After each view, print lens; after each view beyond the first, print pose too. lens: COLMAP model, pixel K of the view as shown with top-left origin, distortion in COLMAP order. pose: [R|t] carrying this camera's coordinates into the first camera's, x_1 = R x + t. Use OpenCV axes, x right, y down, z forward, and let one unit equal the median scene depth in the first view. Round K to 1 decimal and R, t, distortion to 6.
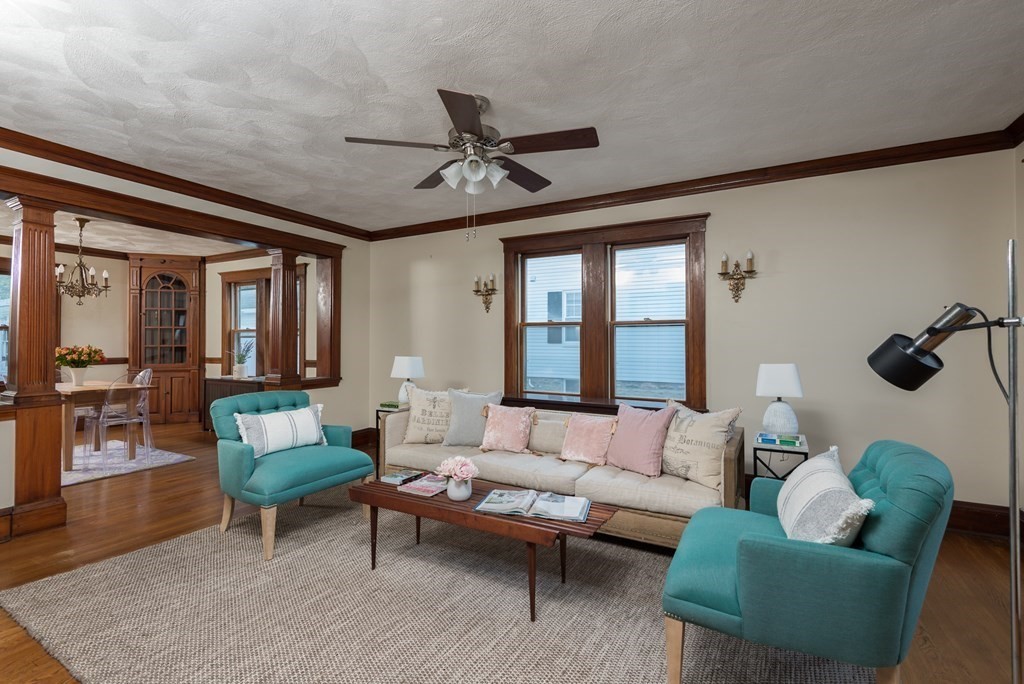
lens RADIAL K [[469.7, 0, 504.8], [0, 469.7, 336.7], [0, 0, 1]] dist [0.038767, -0.020042]
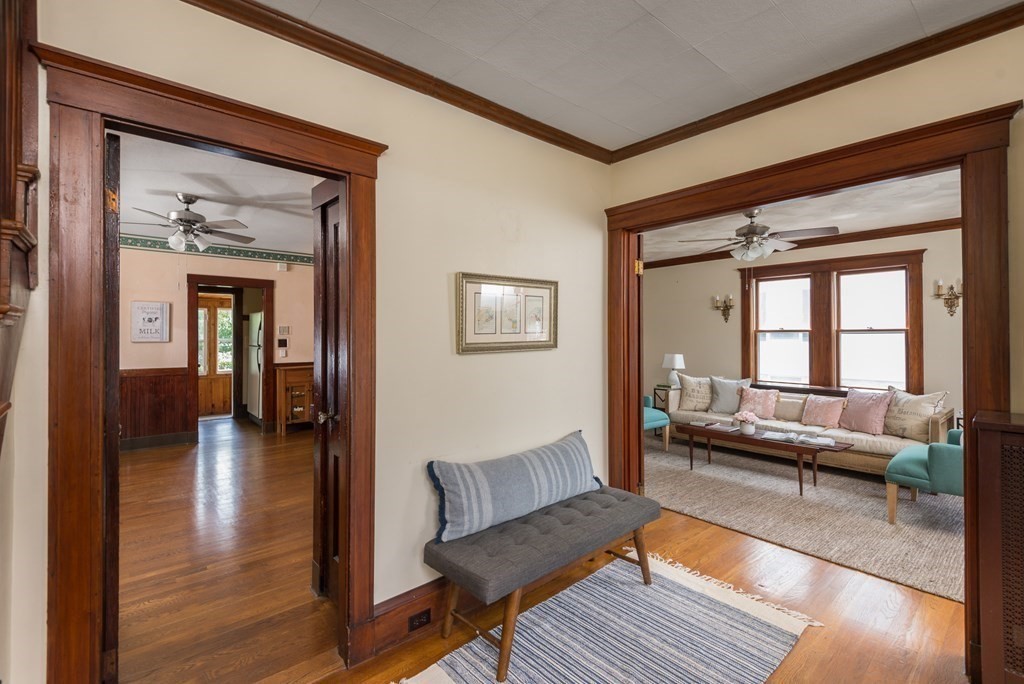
lens RADIAL K [[469.7, 0, 504.8], [0, 469.7, 336.7], [0, 0, 1]] dist [0.038767, -0.020042]
pose [[0.941030, -0.003390, -0.338307, -0.209202], [0.007146, 0.999926, 0.009856, -0.033367], [0.338248, -0.011692, 0.940984, -0.607991]]
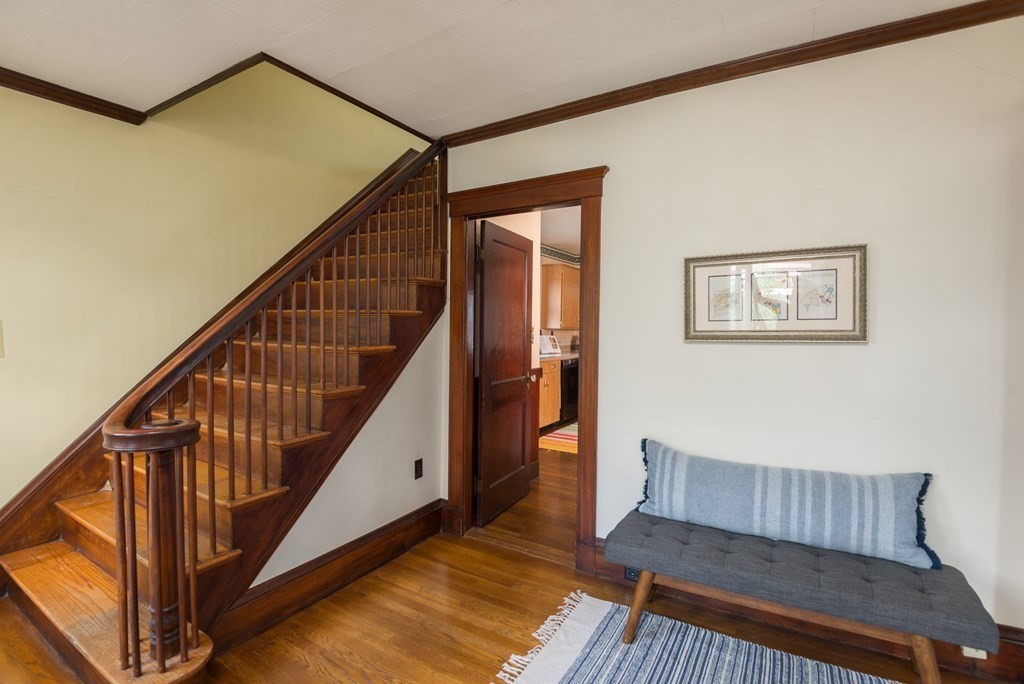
lens RADIAL K [[480.8, 0, 489.4], [0, 480.8, 335.7], [0, 0, 1]] dist [-0.000192, -0.020830]
pose [[-0.062164, 0.015306, -0.997949, 0.138098], [0.003094, 0.999881, 0.015143, -0.023144], [0.998061, -0.002146, -0.062204, -0.283630]]
